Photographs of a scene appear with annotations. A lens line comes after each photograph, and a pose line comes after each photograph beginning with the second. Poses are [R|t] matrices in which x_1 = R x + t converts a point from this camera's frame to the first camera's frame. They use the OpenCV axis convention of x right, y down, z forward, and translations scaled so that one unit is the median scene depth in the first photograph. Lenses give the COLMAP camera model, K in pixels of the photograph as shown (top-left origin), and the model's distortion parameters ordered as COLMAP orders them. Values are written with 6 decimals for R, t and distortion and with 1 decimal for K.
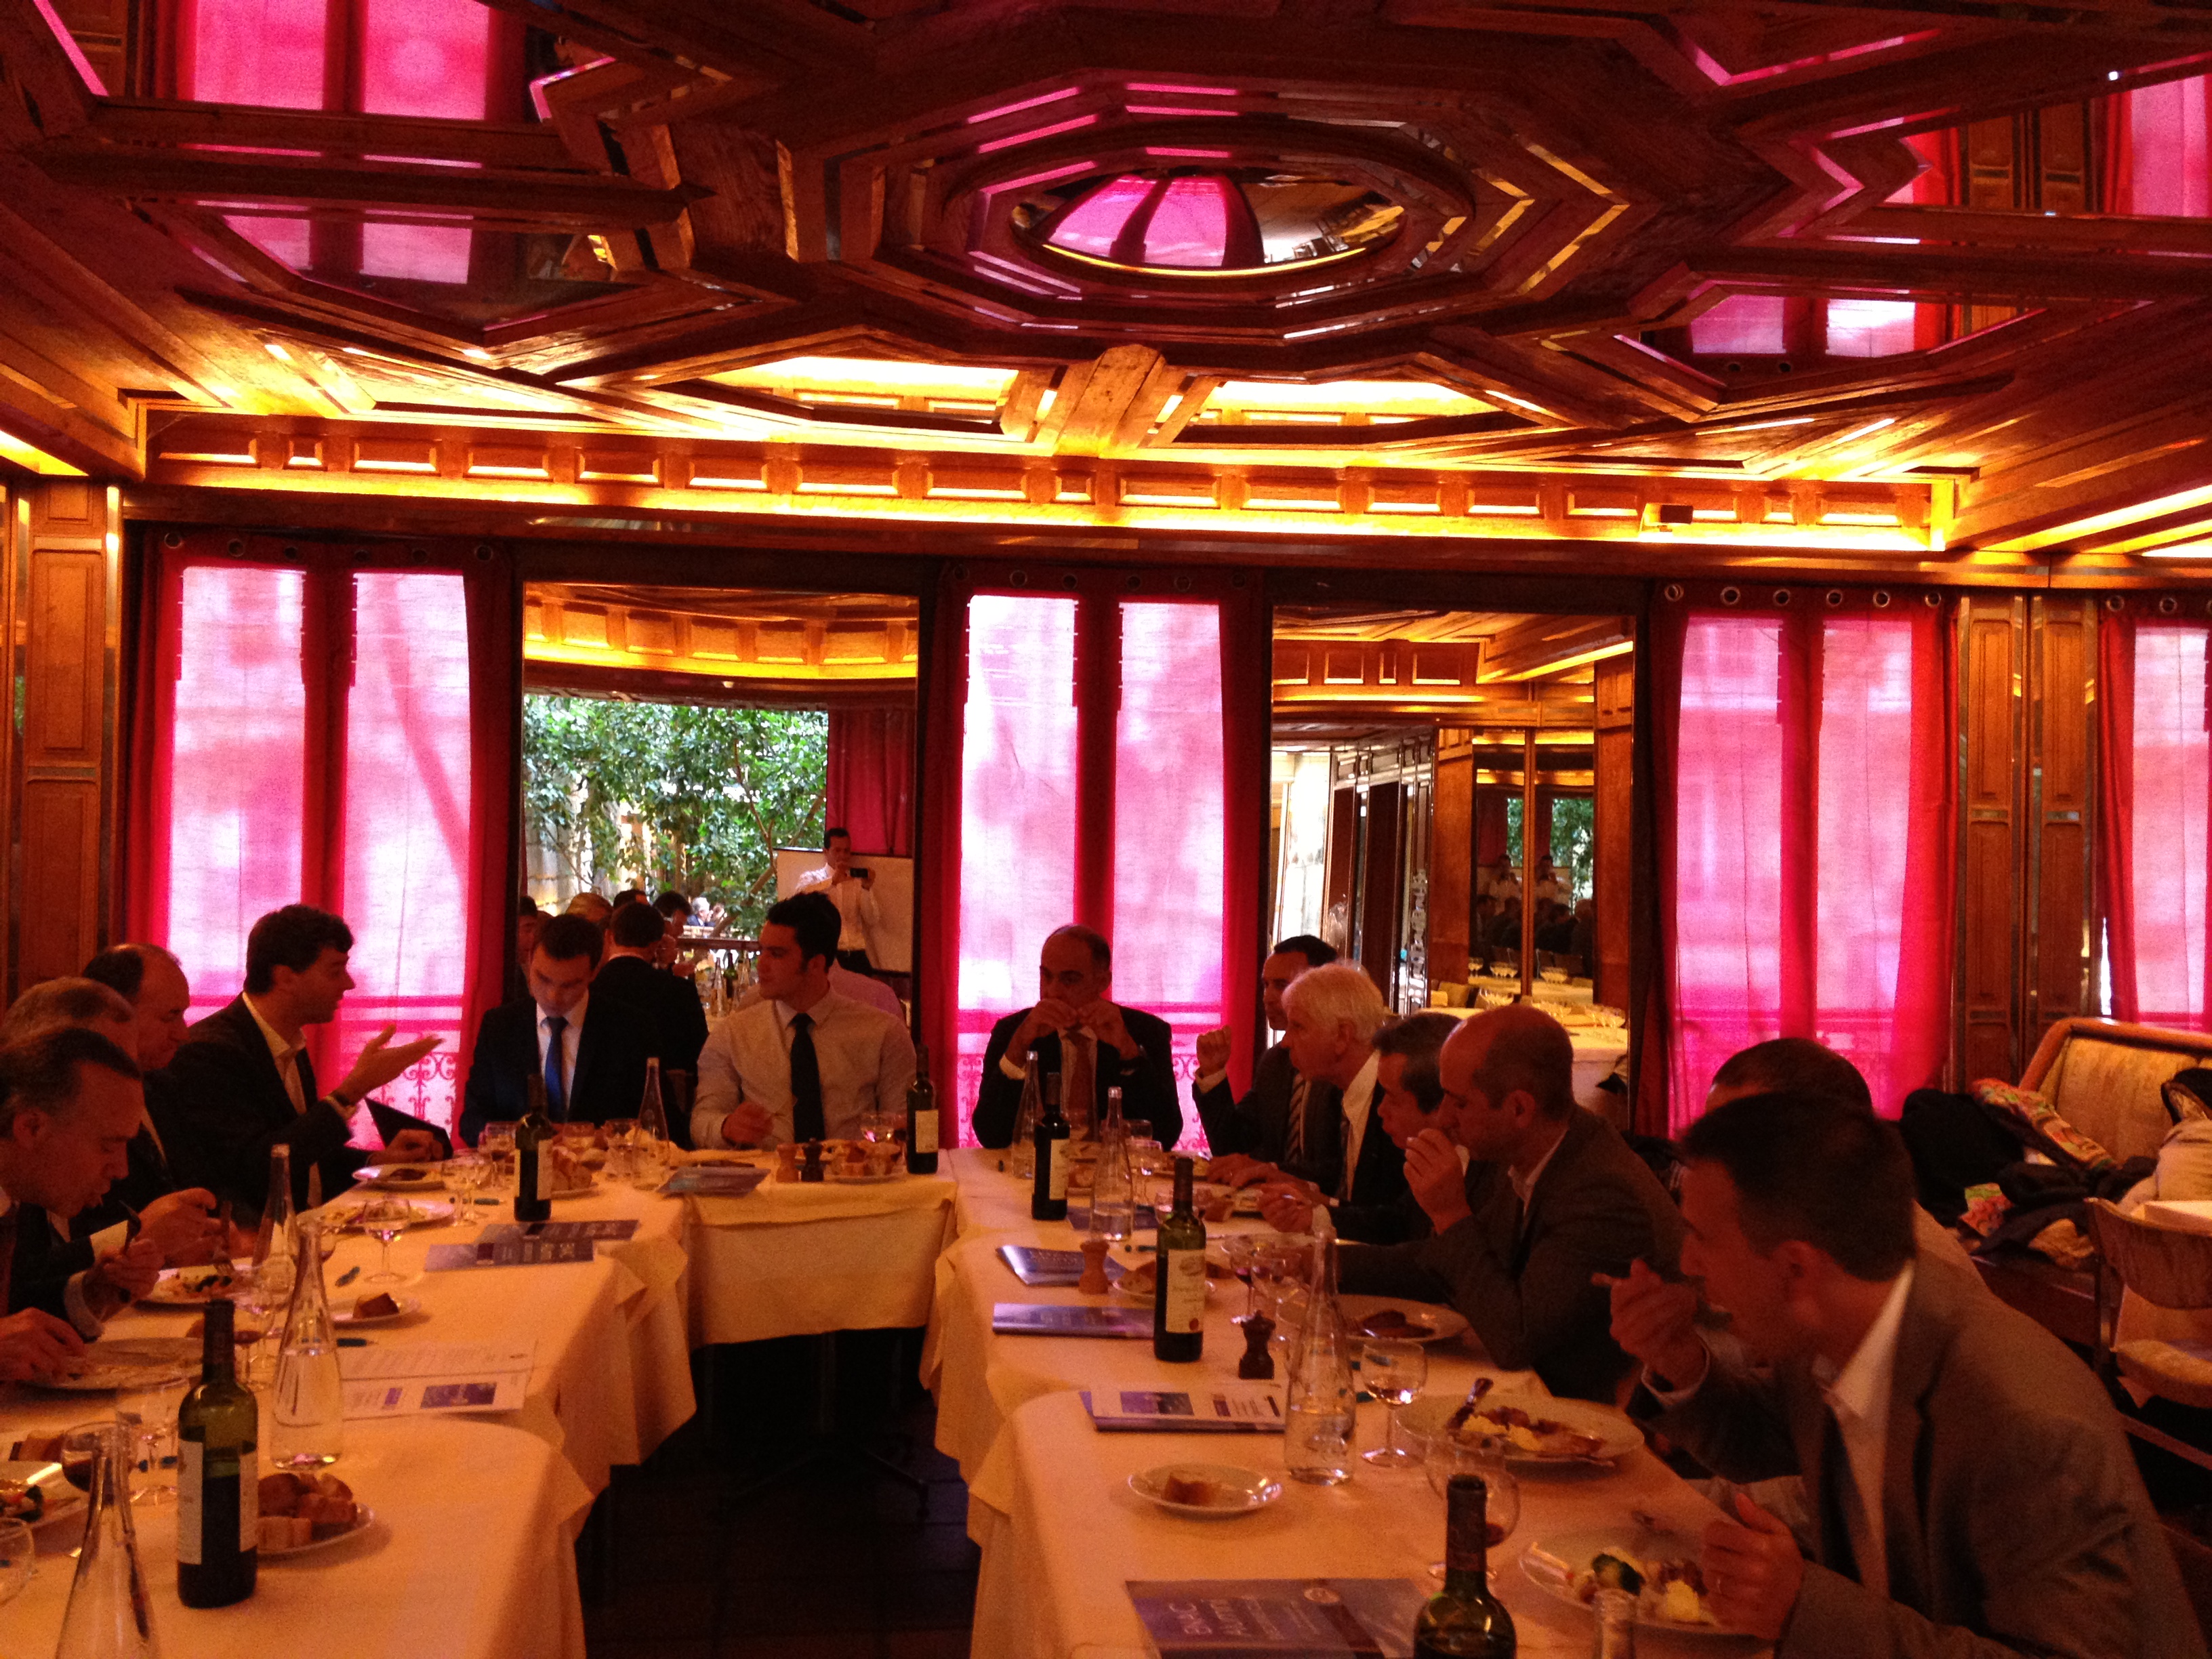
lens RADIAL K [[2041.6, 0, 1106.0], [0, 2041.6, 829.5], [0, 0, 1]] dist [0.198788, -0.352557]
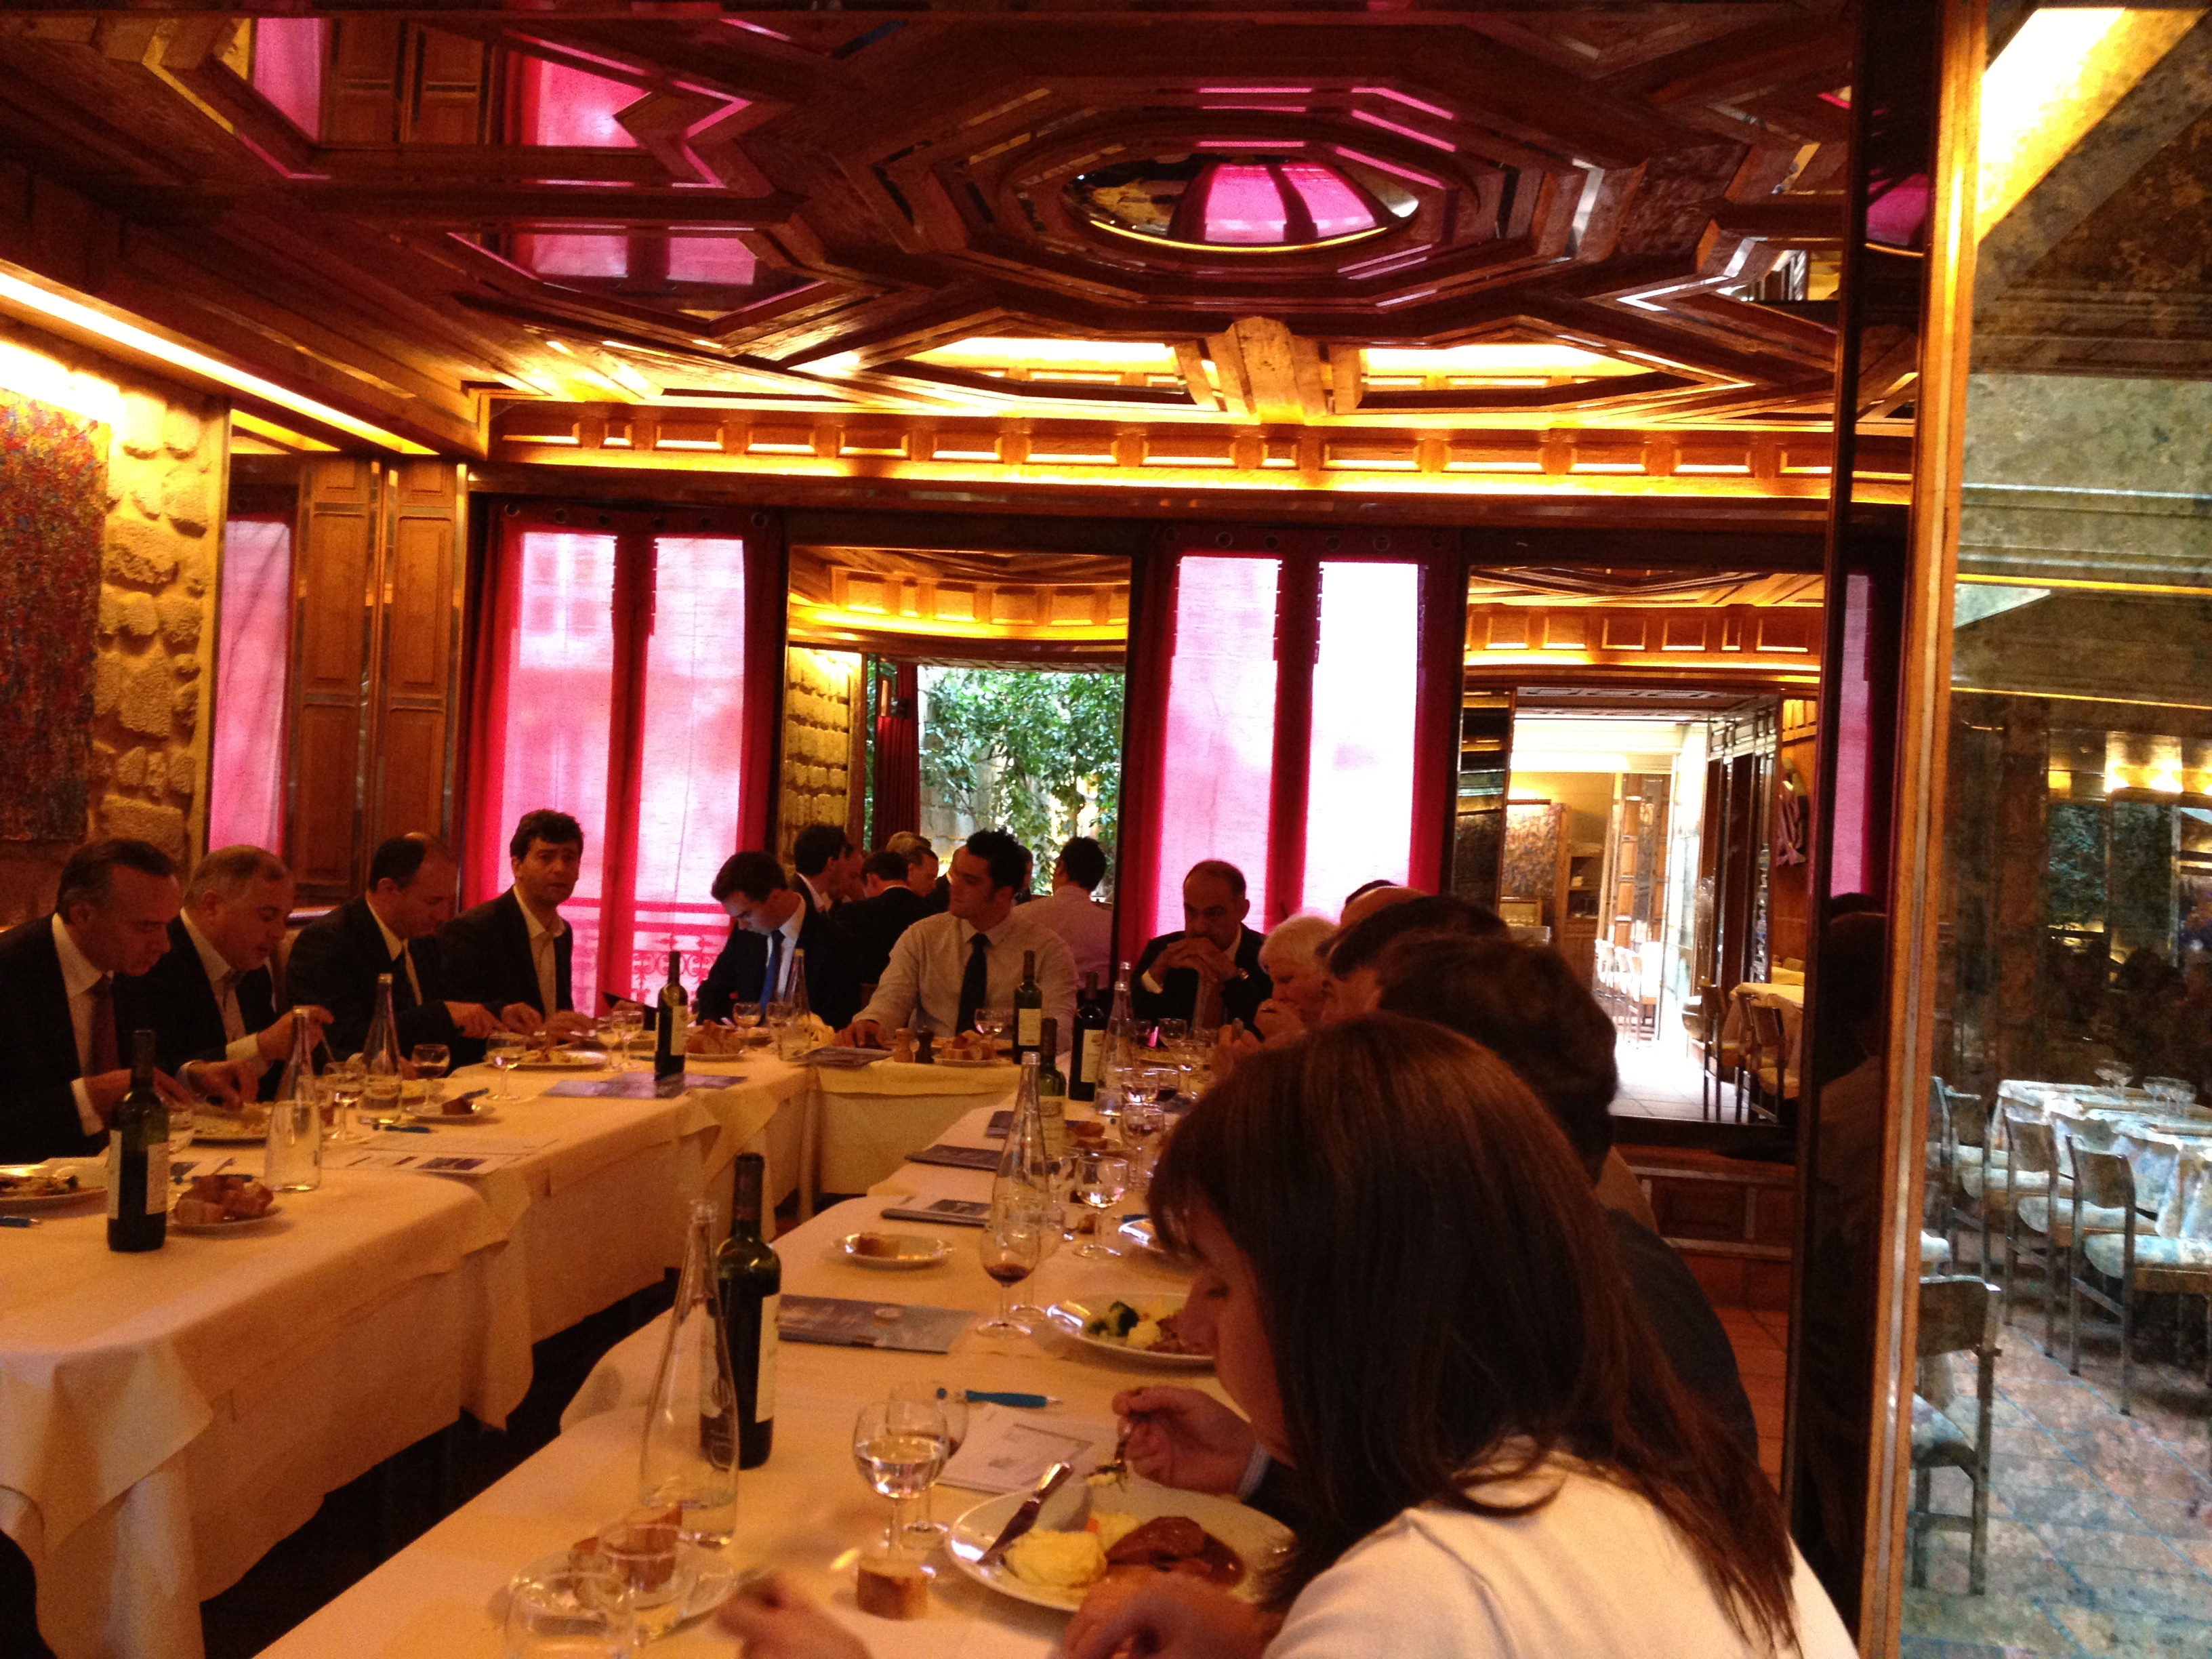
lens RADIAL K [[2041.6, 0, 1106.0], [0, 2041.6, 829.5], [0, 0, 1]] dist [0.198788, -0.352557]
pose [[0.970892, 0.031299, -0.237462, 0.158749], [-0.028660, 0.999483, 0.014560, 0.015335], [0.237795, -0.007331, 0.971288, -0.059173]]
